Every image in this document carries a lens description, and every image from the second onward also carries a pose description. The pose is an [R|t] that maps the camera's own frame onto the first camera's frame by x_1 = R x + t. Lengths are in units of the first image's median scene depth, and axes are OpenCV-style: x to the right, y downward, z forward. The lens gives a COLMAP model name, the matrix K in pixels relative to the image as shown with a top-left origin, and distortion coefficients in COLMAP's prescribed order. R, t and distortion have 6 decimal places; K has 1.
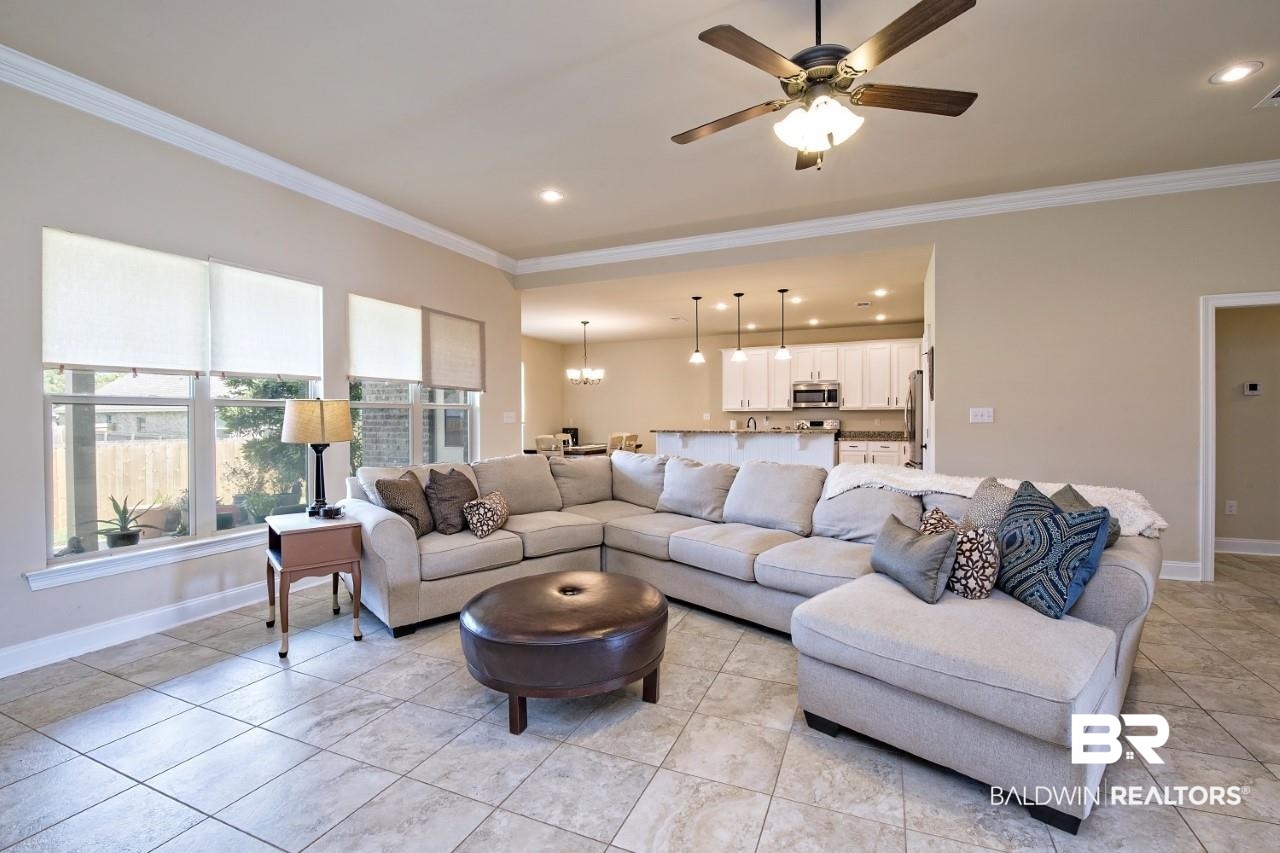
lens RADIAL K [[555.4, 0, 641.5], [0, 555.4, 423.5], [0, 0, 1]] dist [-0.002495, -0.010111]
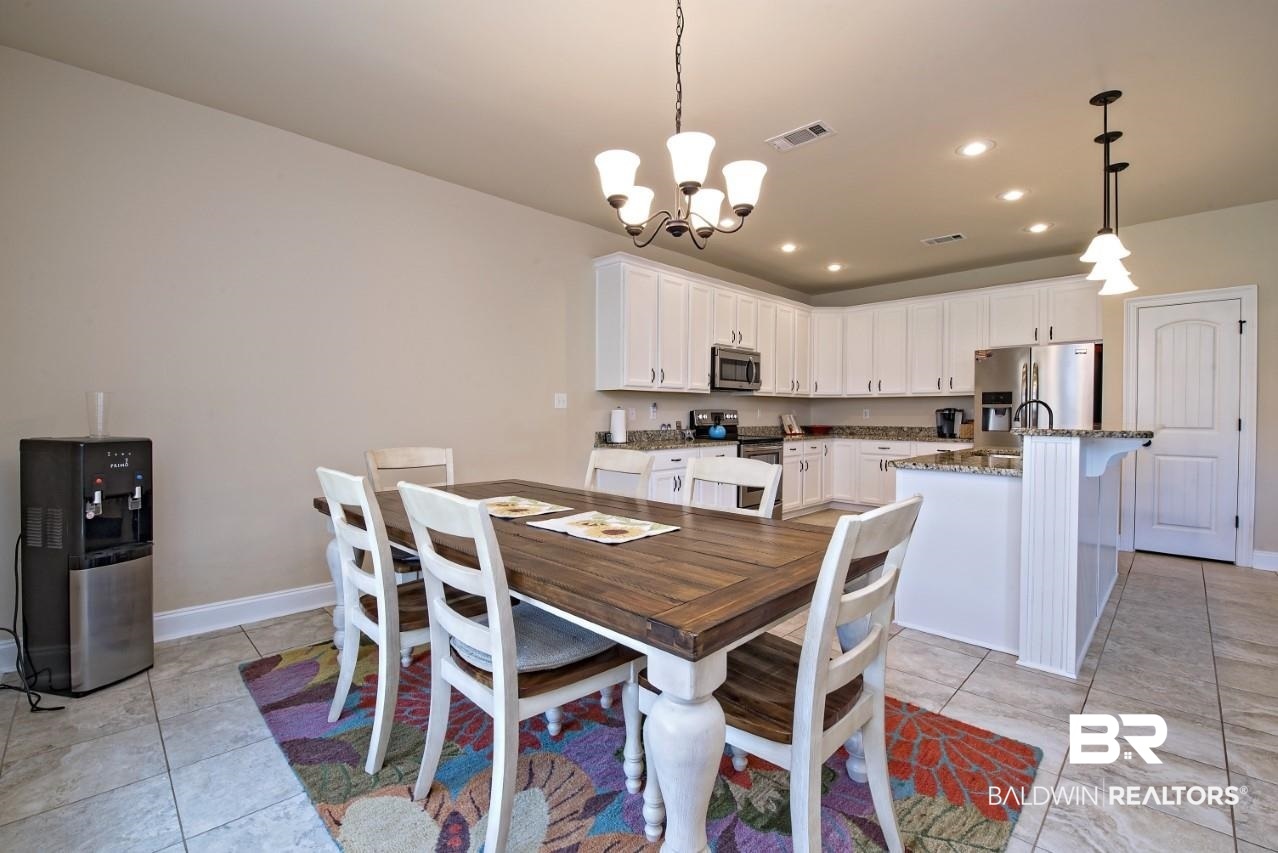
lens RADIAL K [[555.4, 0, 639.2], [0, 555.4, 421.0], [0, 0, 1]] dist [0.003130, -0.010390]
pose [[0.357263, -0.007007, 0.933978, -0.603736], [0.006939, 0.999964, 0.004847, 0.004064], [-0.933978, 0.004749, 0.357299, 1.771486]]
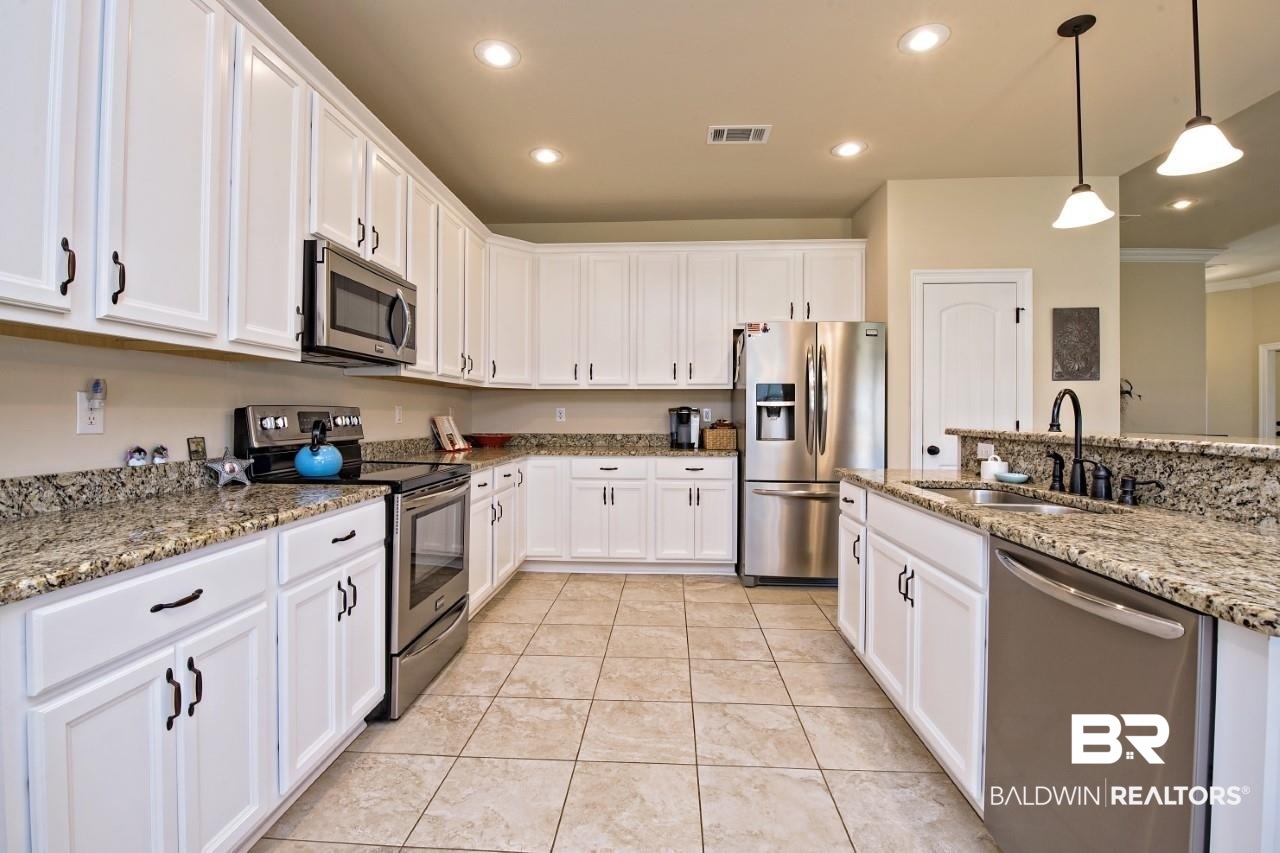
lens RADIAL K [[564.6, 0, 641.7], [0, 564.6, 414.7], [0, 0, 1]] dist [0.000148, -0.010728]
pose [[-0.354417, 0.003274, 0.935082, 0.035371], [0.009431, 0.999956, 0.000073, -0.002484], [-0.935040, 0.008844, -0.354433, 1.957480]]
